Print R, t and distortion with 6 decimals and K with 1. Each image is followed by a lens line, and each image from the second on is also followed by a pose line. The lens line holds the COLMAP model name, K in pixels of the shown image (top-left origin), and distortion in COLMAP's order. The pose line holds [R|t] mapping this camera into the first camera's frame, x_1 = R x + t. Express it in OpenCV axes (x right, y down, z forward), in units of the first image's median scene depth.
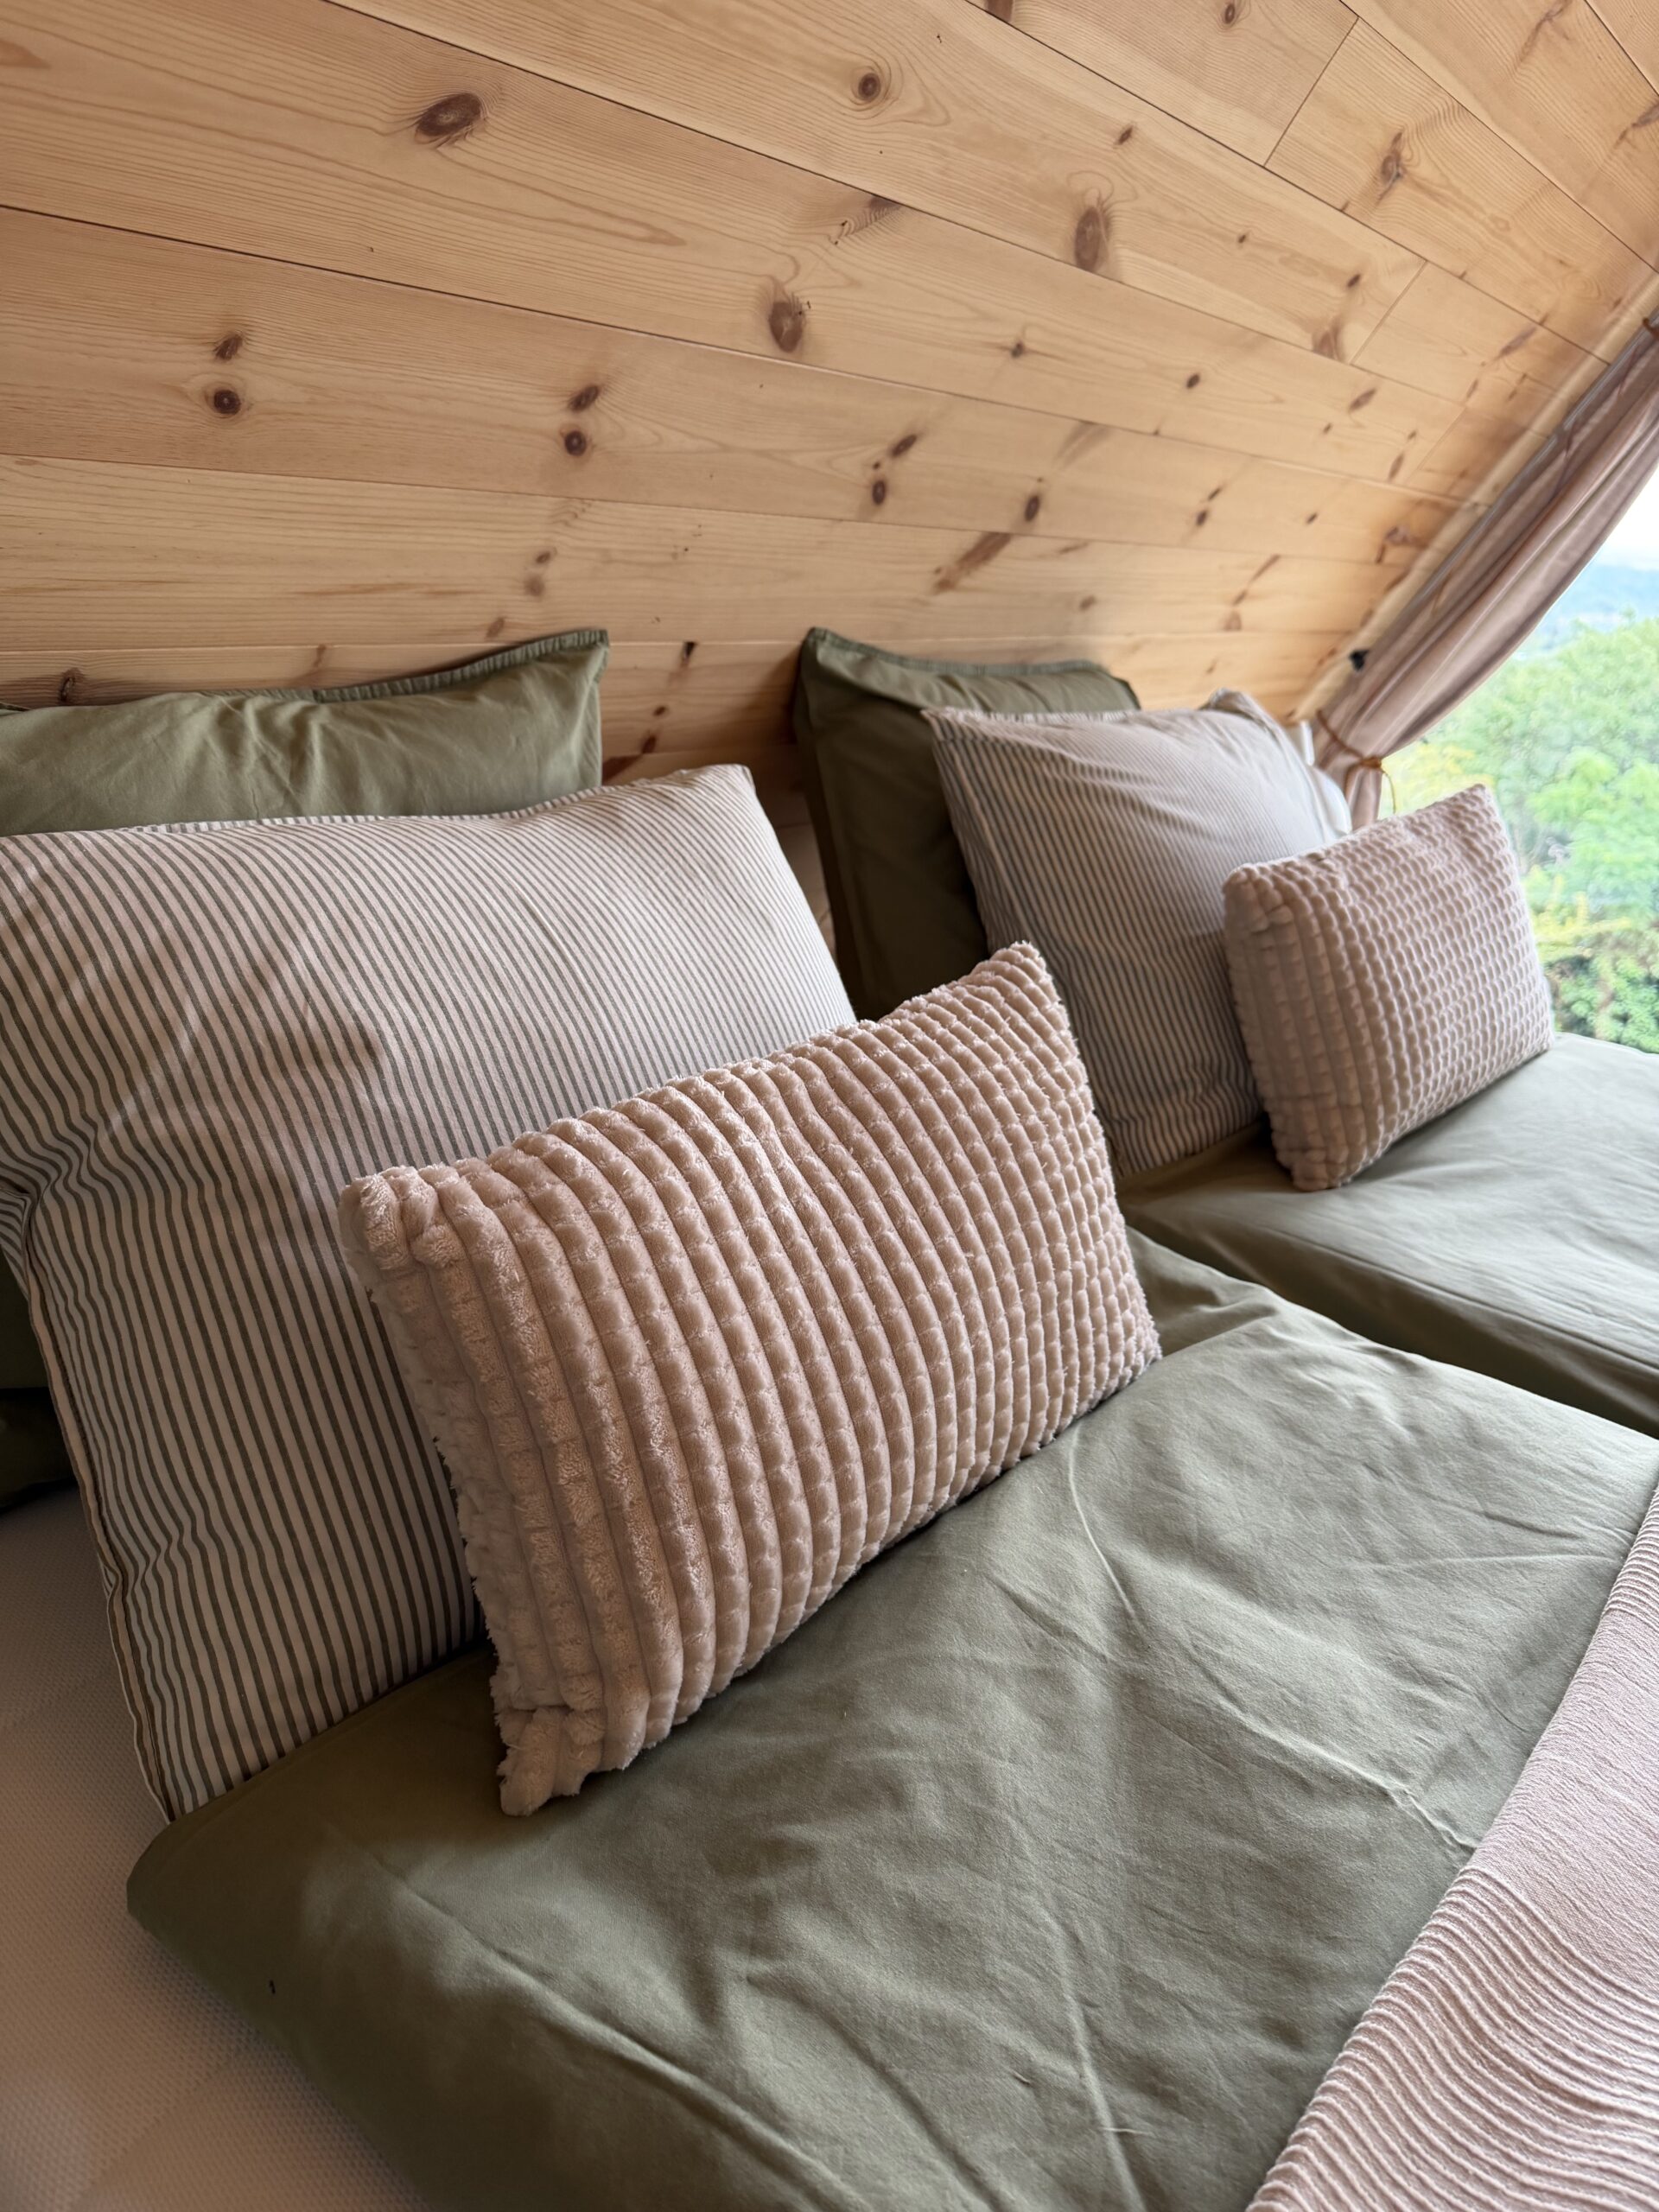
lens RADIAL K [[1556.5, 0, 829.5], [0, 1556.5, 1106.0], [0, 0, 1]] dist [0.055468, -0.153640]
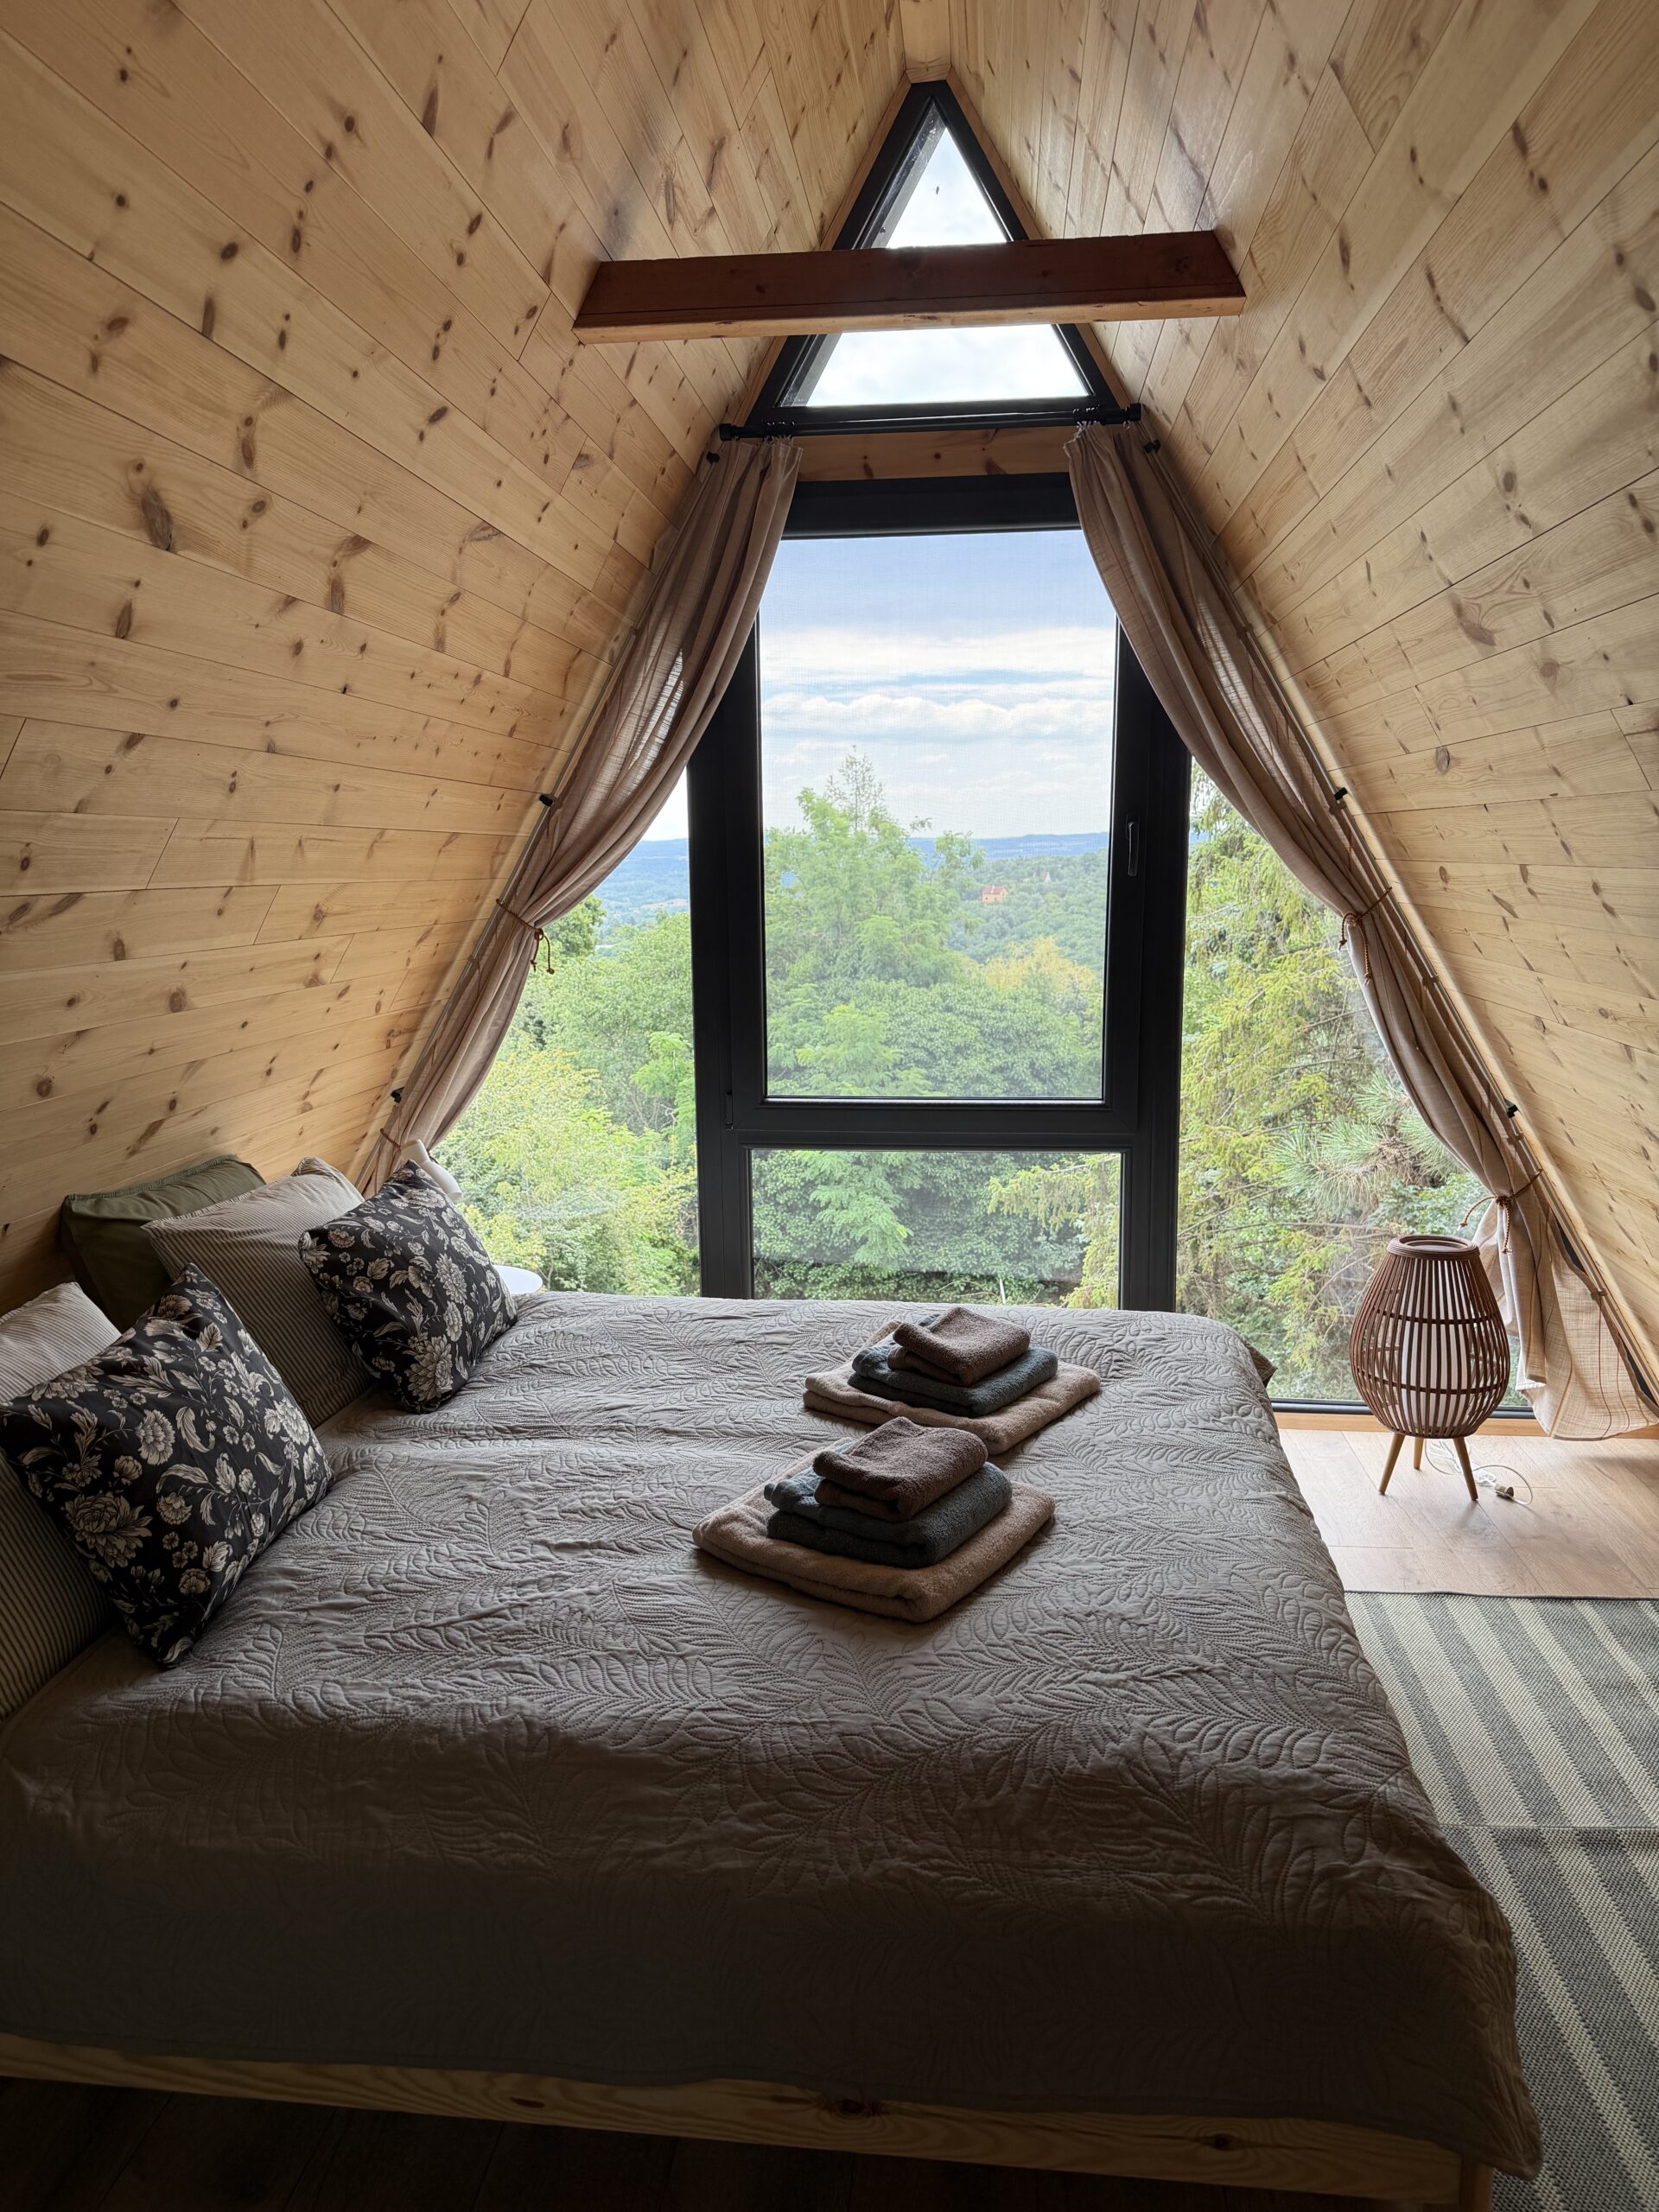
lens RADIAL K [[1559.7, 0, 829.5], [0, 1559.7, 1106.0], [0, 0, 1]] dist [0.058737, -0.070441]
pose [[0.849020, -0.199252, 0.489350, -0.134765], [0.291787, 0.948943, -0.119863, 0.085588], [-0.440482, 0.244552, 0.863811, -1.051442]]
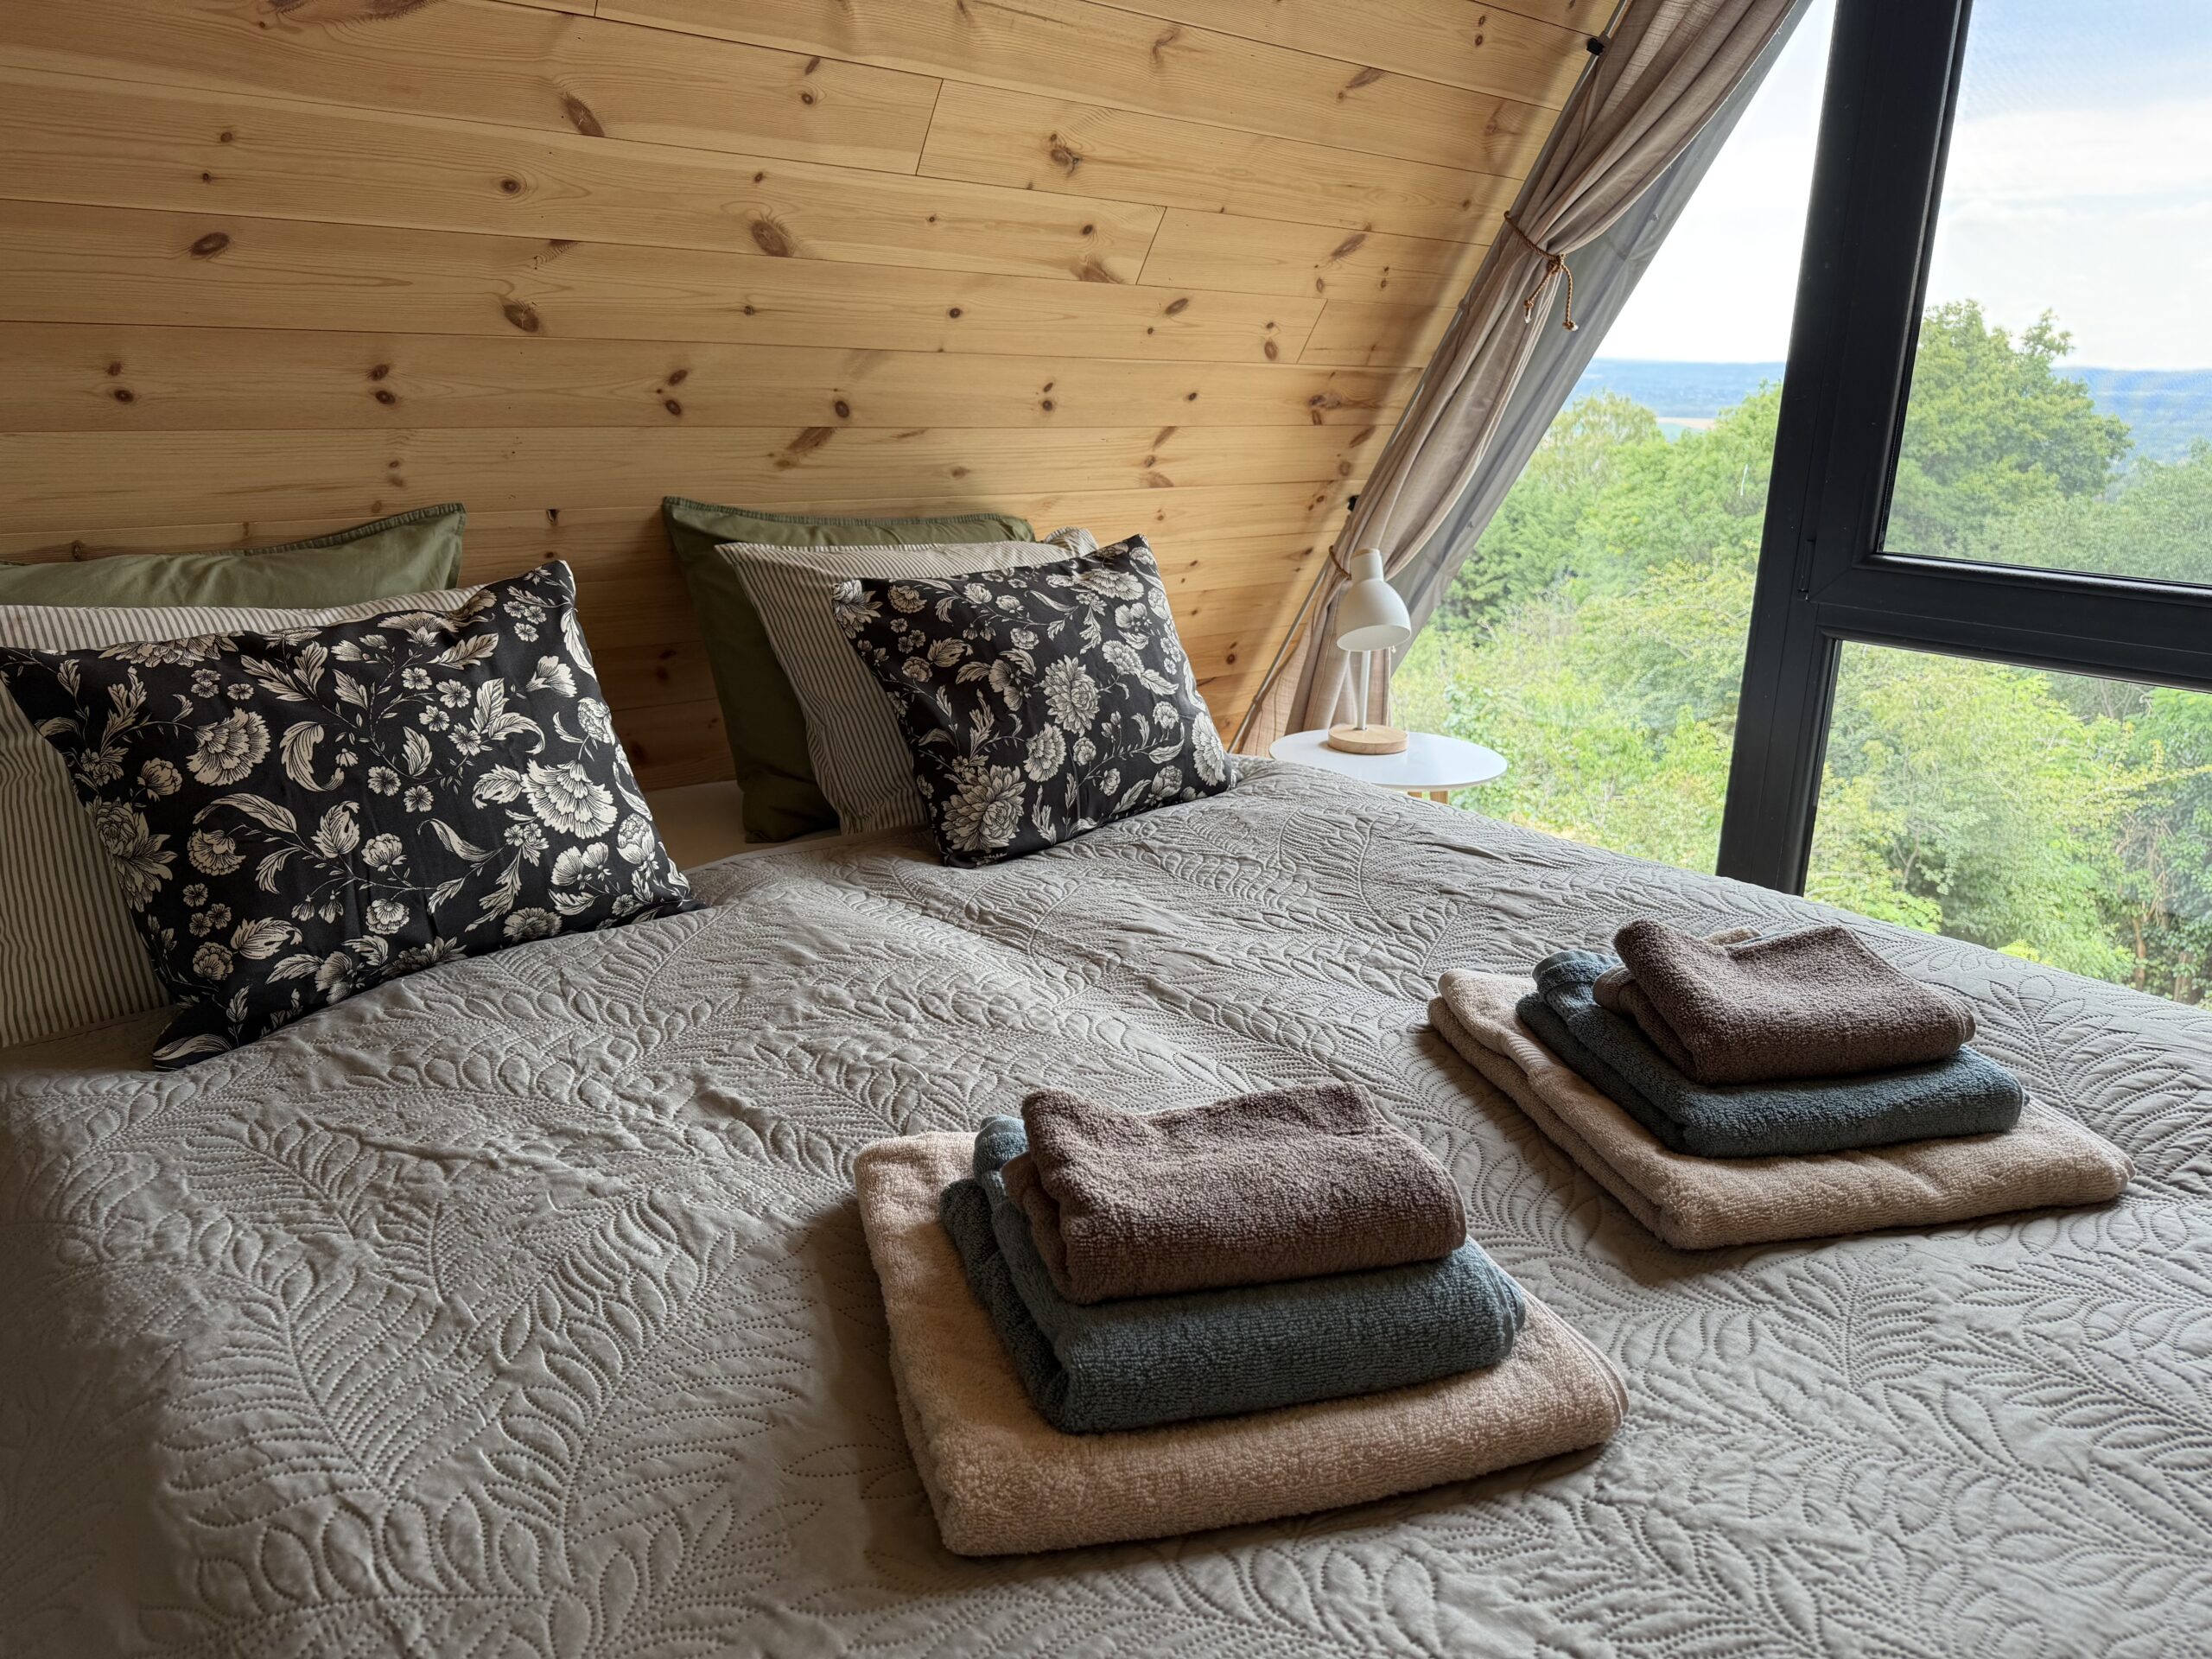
lens RADIAL K [[1545.8, 0, 1102.3], [0, 1545.8, 858.3], [0, 0, 1]] dist [0.081503, -0.139181]
pose [[0.979858, -0.024006, -0.198248, 0.676913], [0.005815, 0.995757, -0.091837, 0.179017], [0.199611, 0.088835, 0.975840, -0.349604]]
